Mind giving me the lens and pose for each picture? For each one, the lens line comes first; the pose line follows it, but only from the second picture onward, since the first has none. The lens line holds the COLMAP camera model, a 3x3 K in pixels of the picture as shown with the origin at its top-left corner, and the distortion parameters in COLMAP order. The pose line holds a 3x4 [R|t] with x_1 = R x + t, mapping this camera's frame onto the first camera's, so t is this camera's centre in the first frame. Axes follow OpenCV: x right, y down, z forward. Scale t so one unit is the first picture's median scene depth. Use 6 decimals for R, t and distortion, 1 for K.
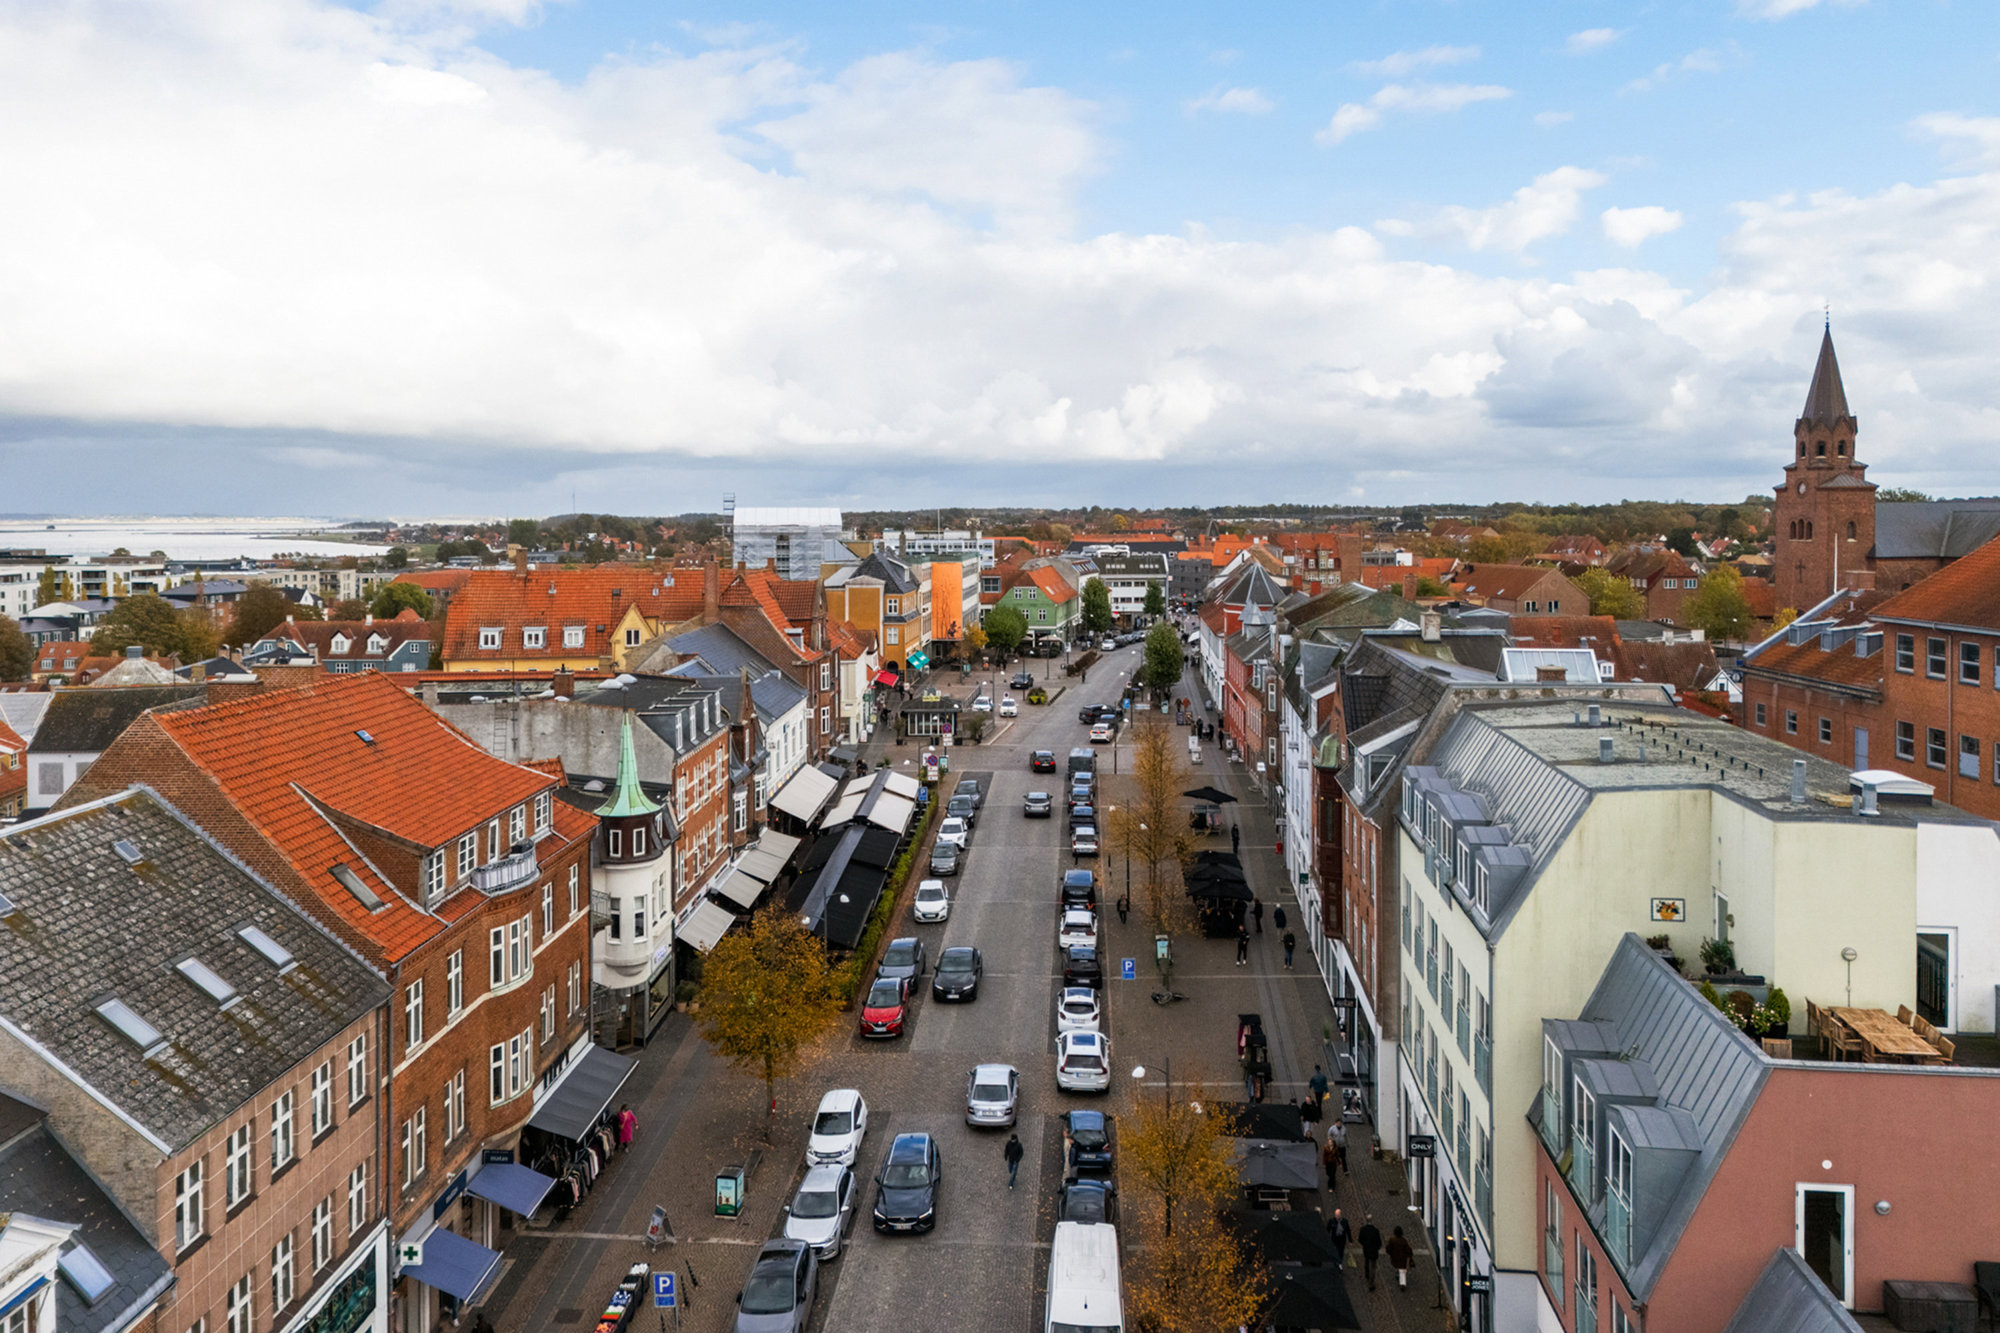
lens RADIAL K [[1481.1, 0, 995.7], [0, 1481.1, 565.4], [0, 0, 1]] dist [0.080428, -0.060649]
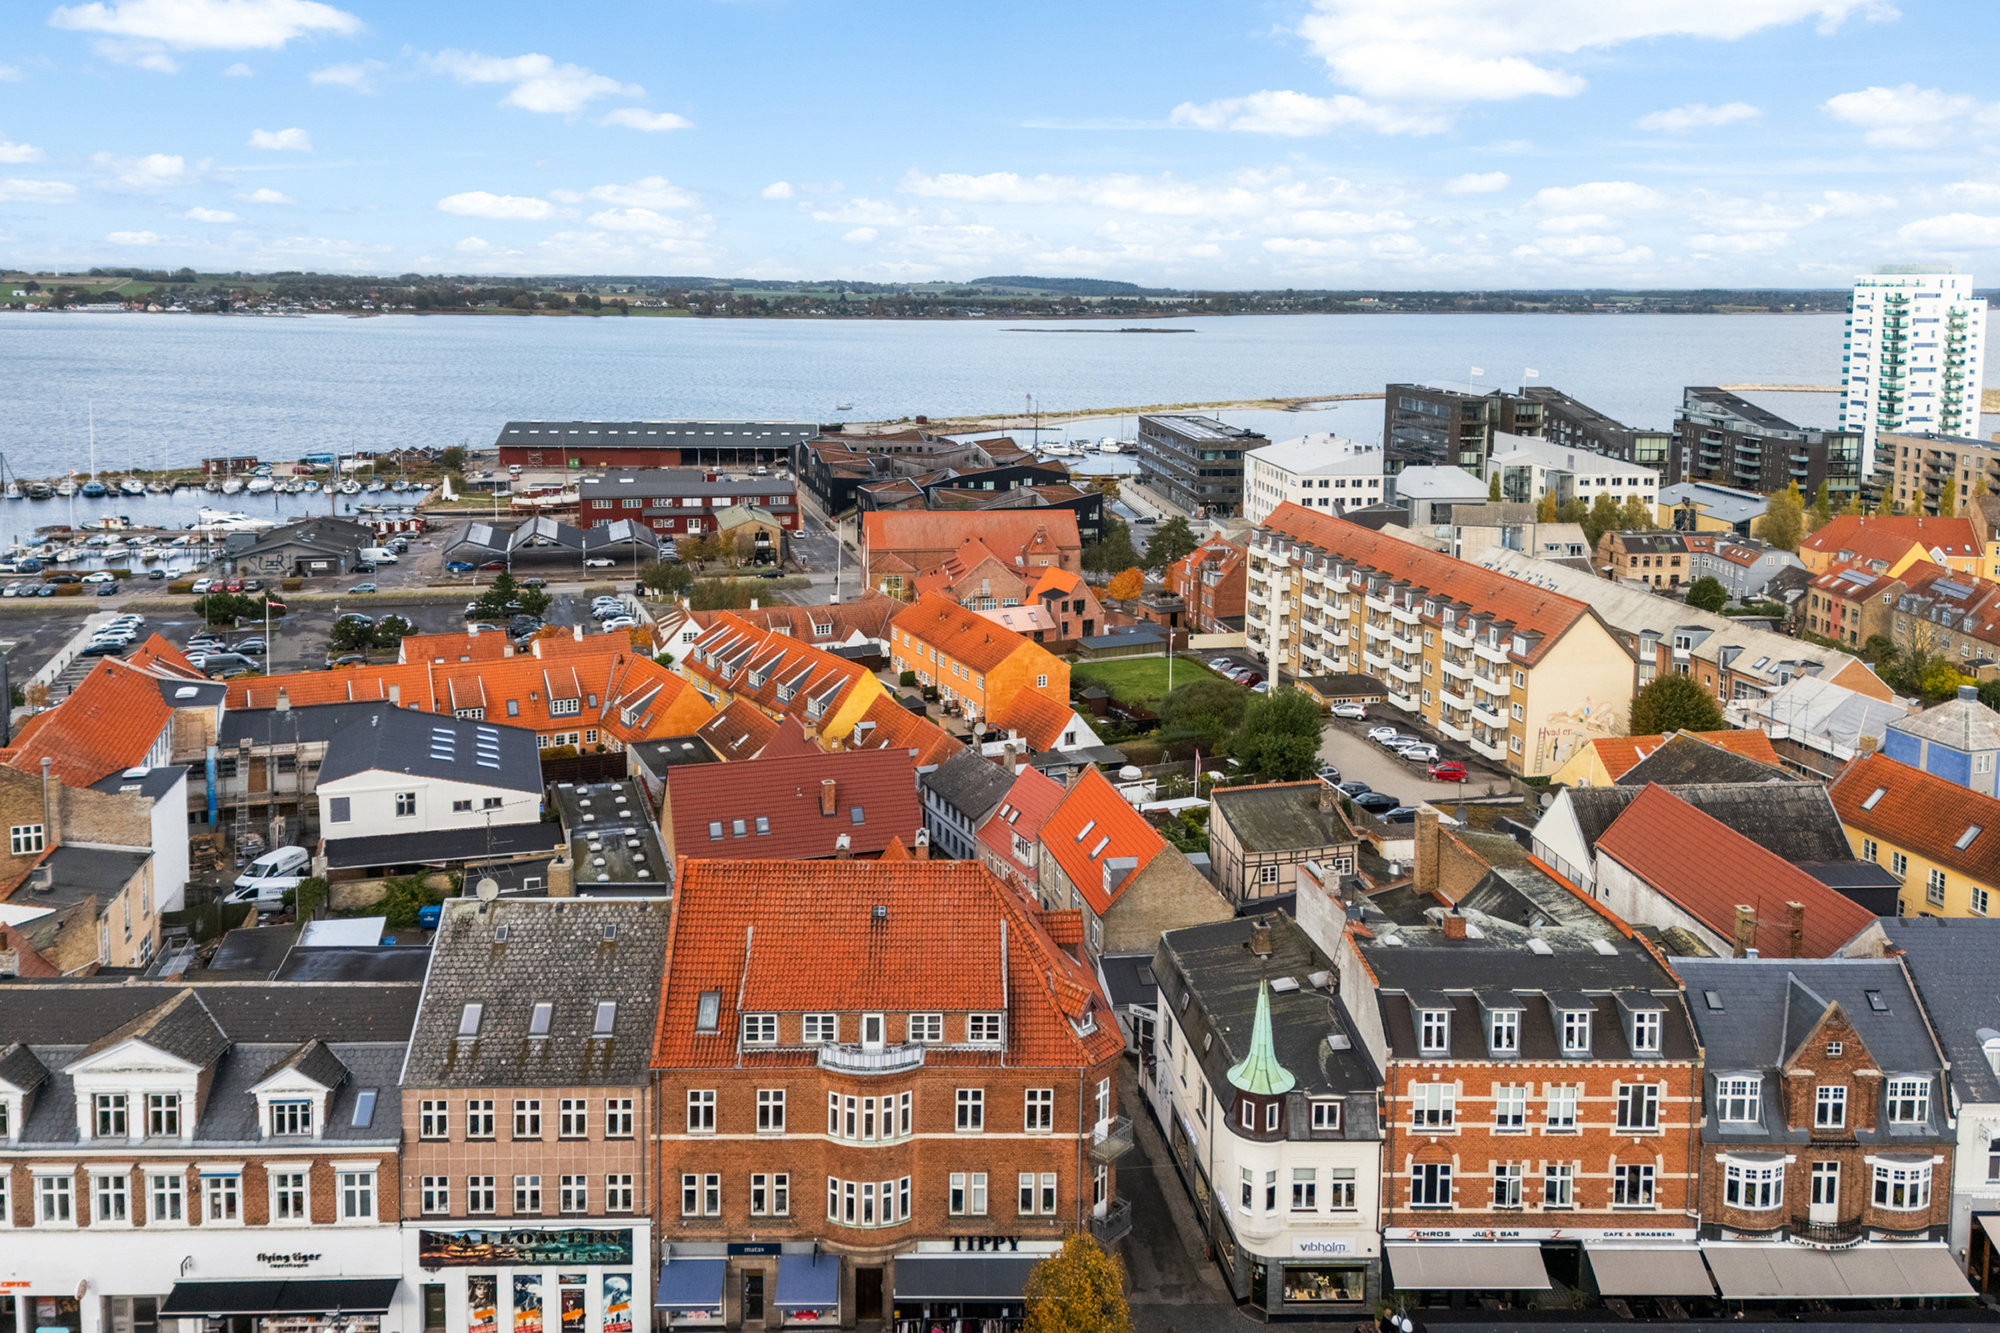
lens RADIAL K [[1514.6, 0, 1035.5], [0, 1514.6, 513.1], [0, 0, 1]] dist [0.090647, -0.072989]
pose [[0.061375, 0.146440, -0.987314, 0.681838], [-0.047765, 0.988476, 0.143643, -0.338317], [0.996971, 0.038343, 0.067662, 0.780236]]
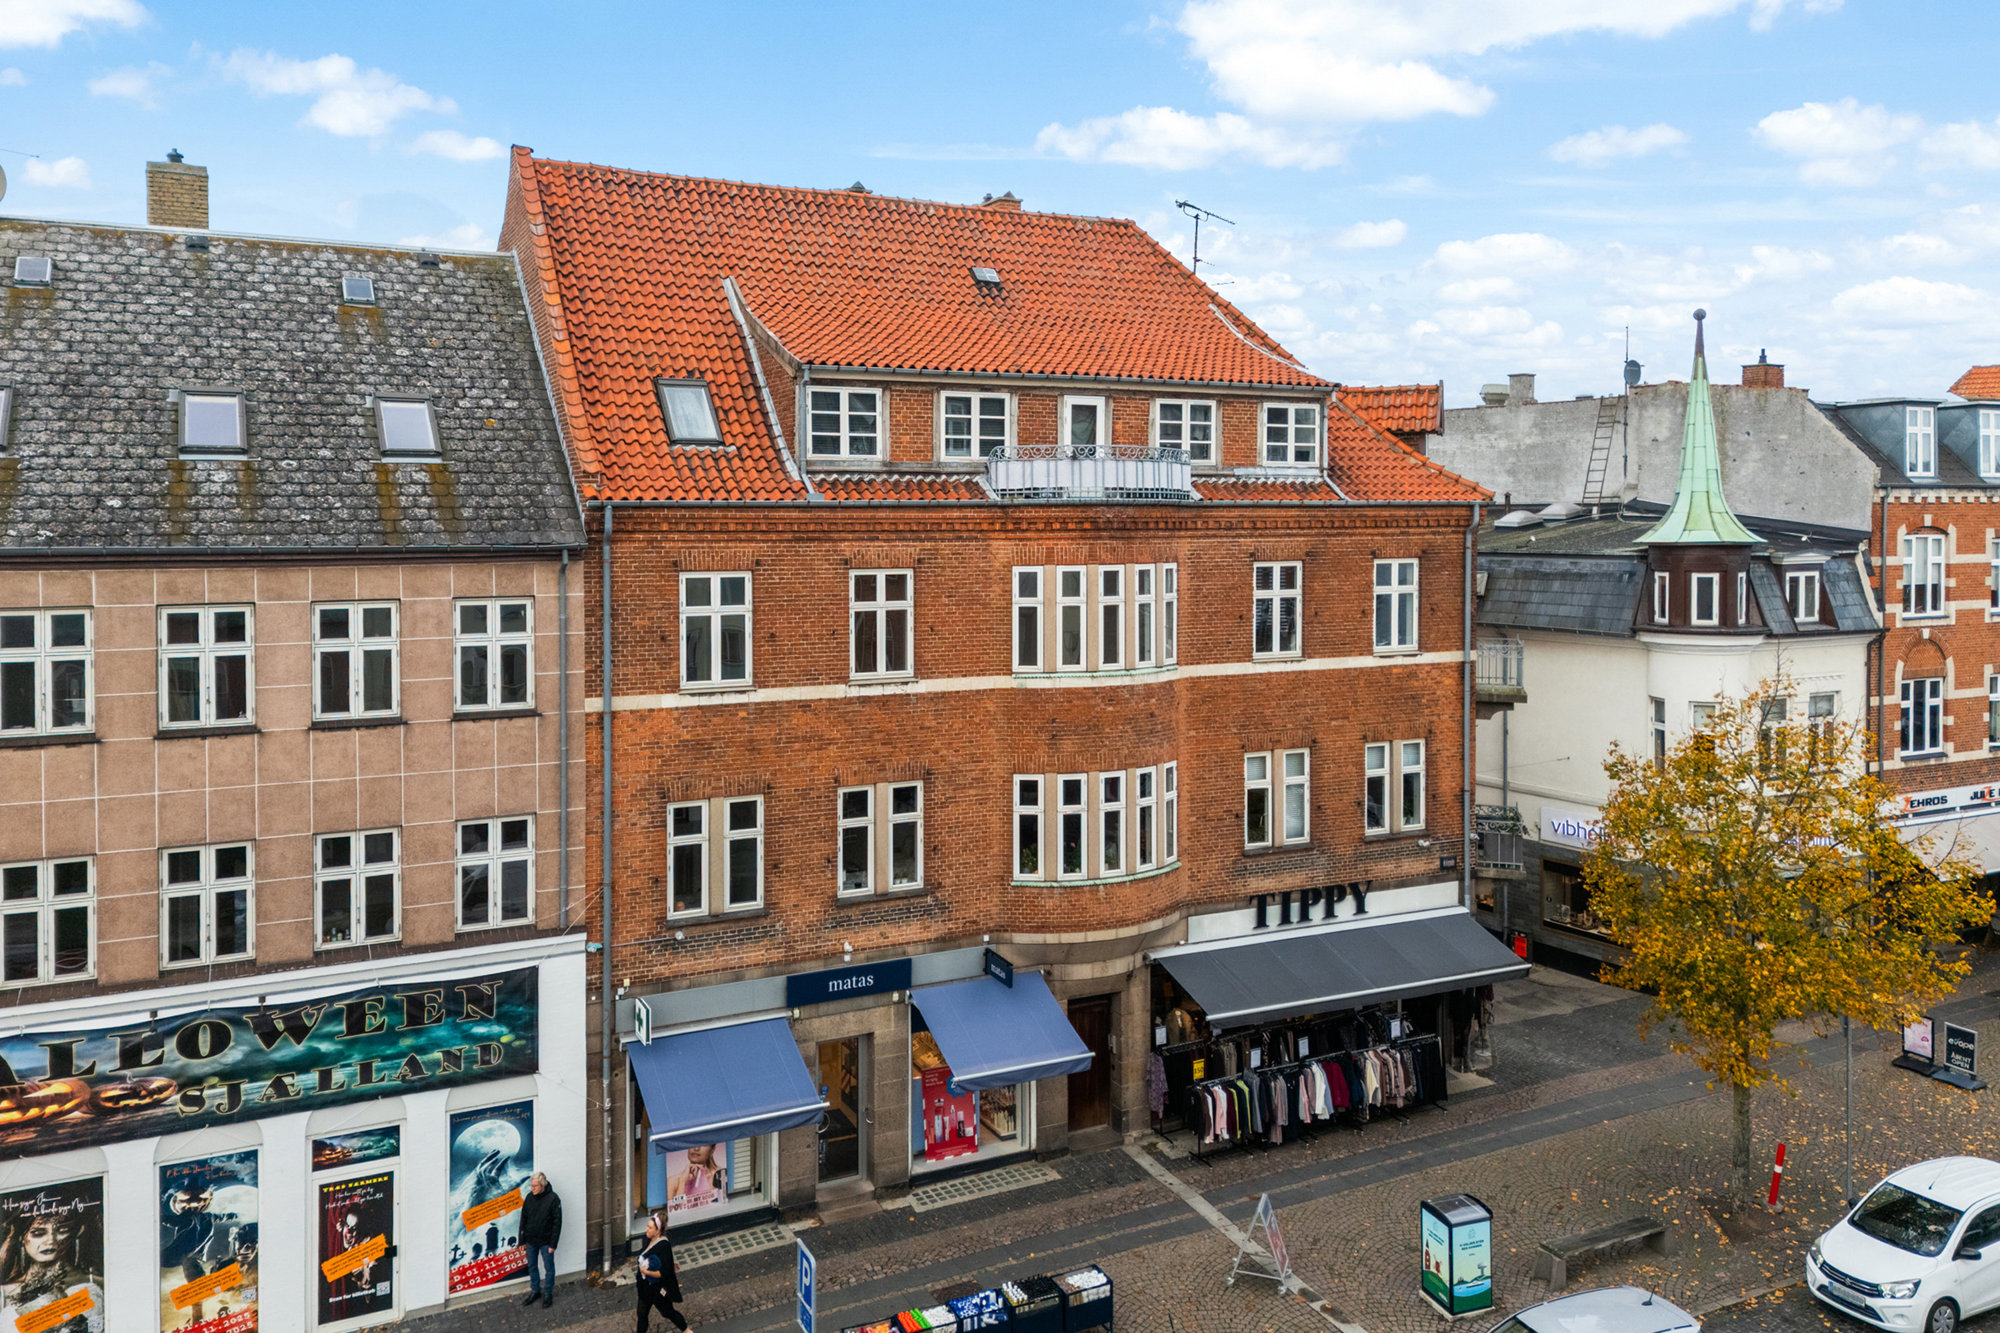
lens RADIAL K [[1481.1, 0, 995.7], [0, 1481.1, 565.4], [0, 0, 1]] dist [0.080428, -0.060649]
pose [[0.469514, 0.035947, -0.882193, 0.107833], [-0.026067, 0.999300, 0.026846, 0.166242], [0.882540, 0.010391, 0.470122, 0.535108]]
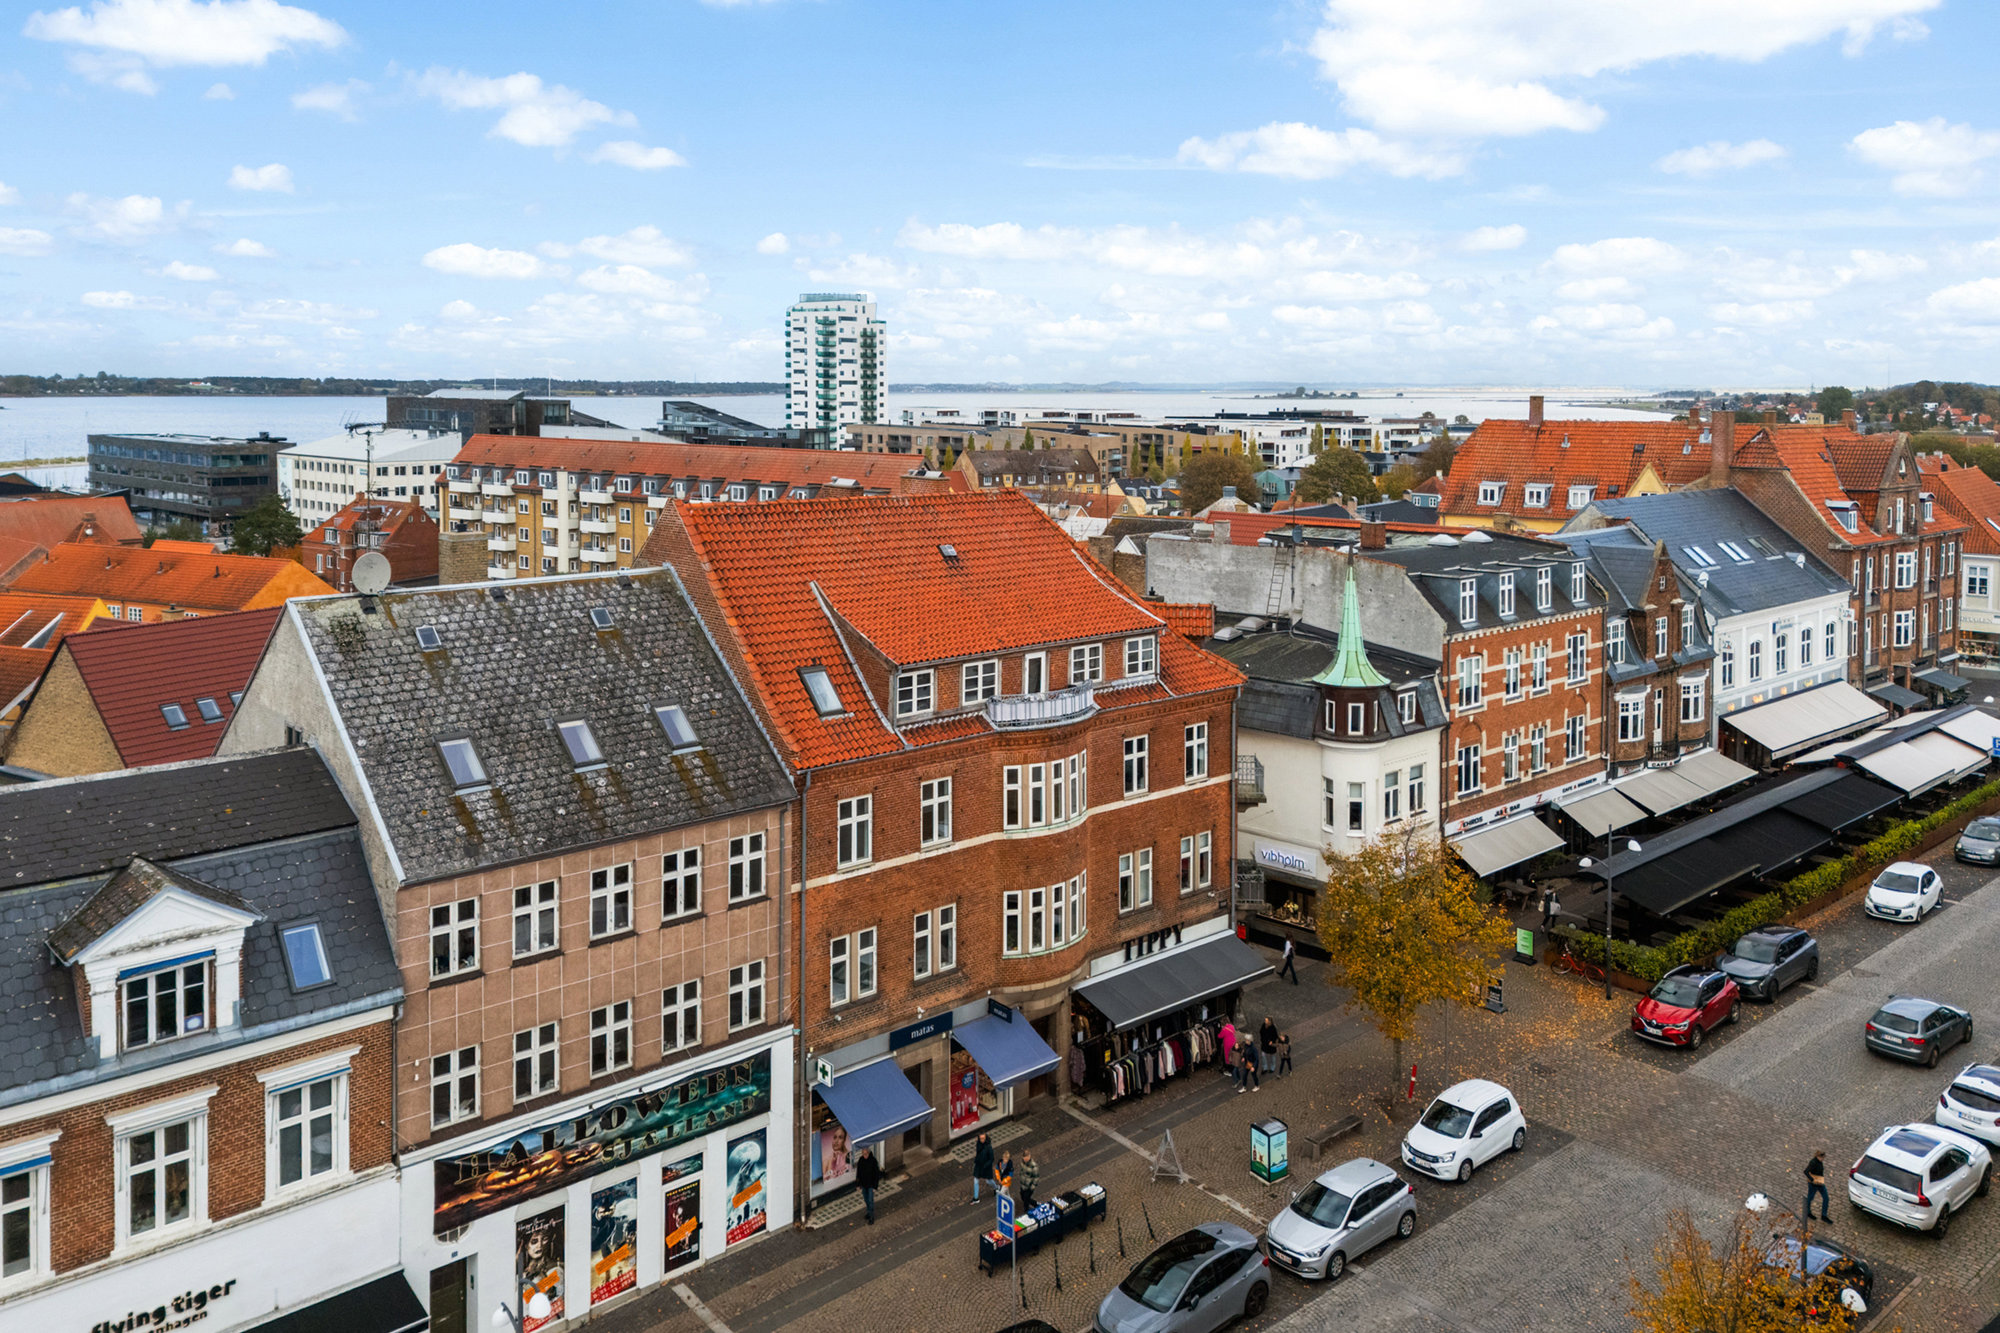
lens RADIAL K [[1498.6, 0, 978.0], [0, 1498.6, 491.1], [0, 0, 1]] dist [0.128832, -0.152125]
pose [[0.681135, 0.054675, -0.730114, 0.236898], [-0.027546, 0.998415, 0.049069, 0.019546], [0.731639, -0.013311, 0.681562, 0.257535]]
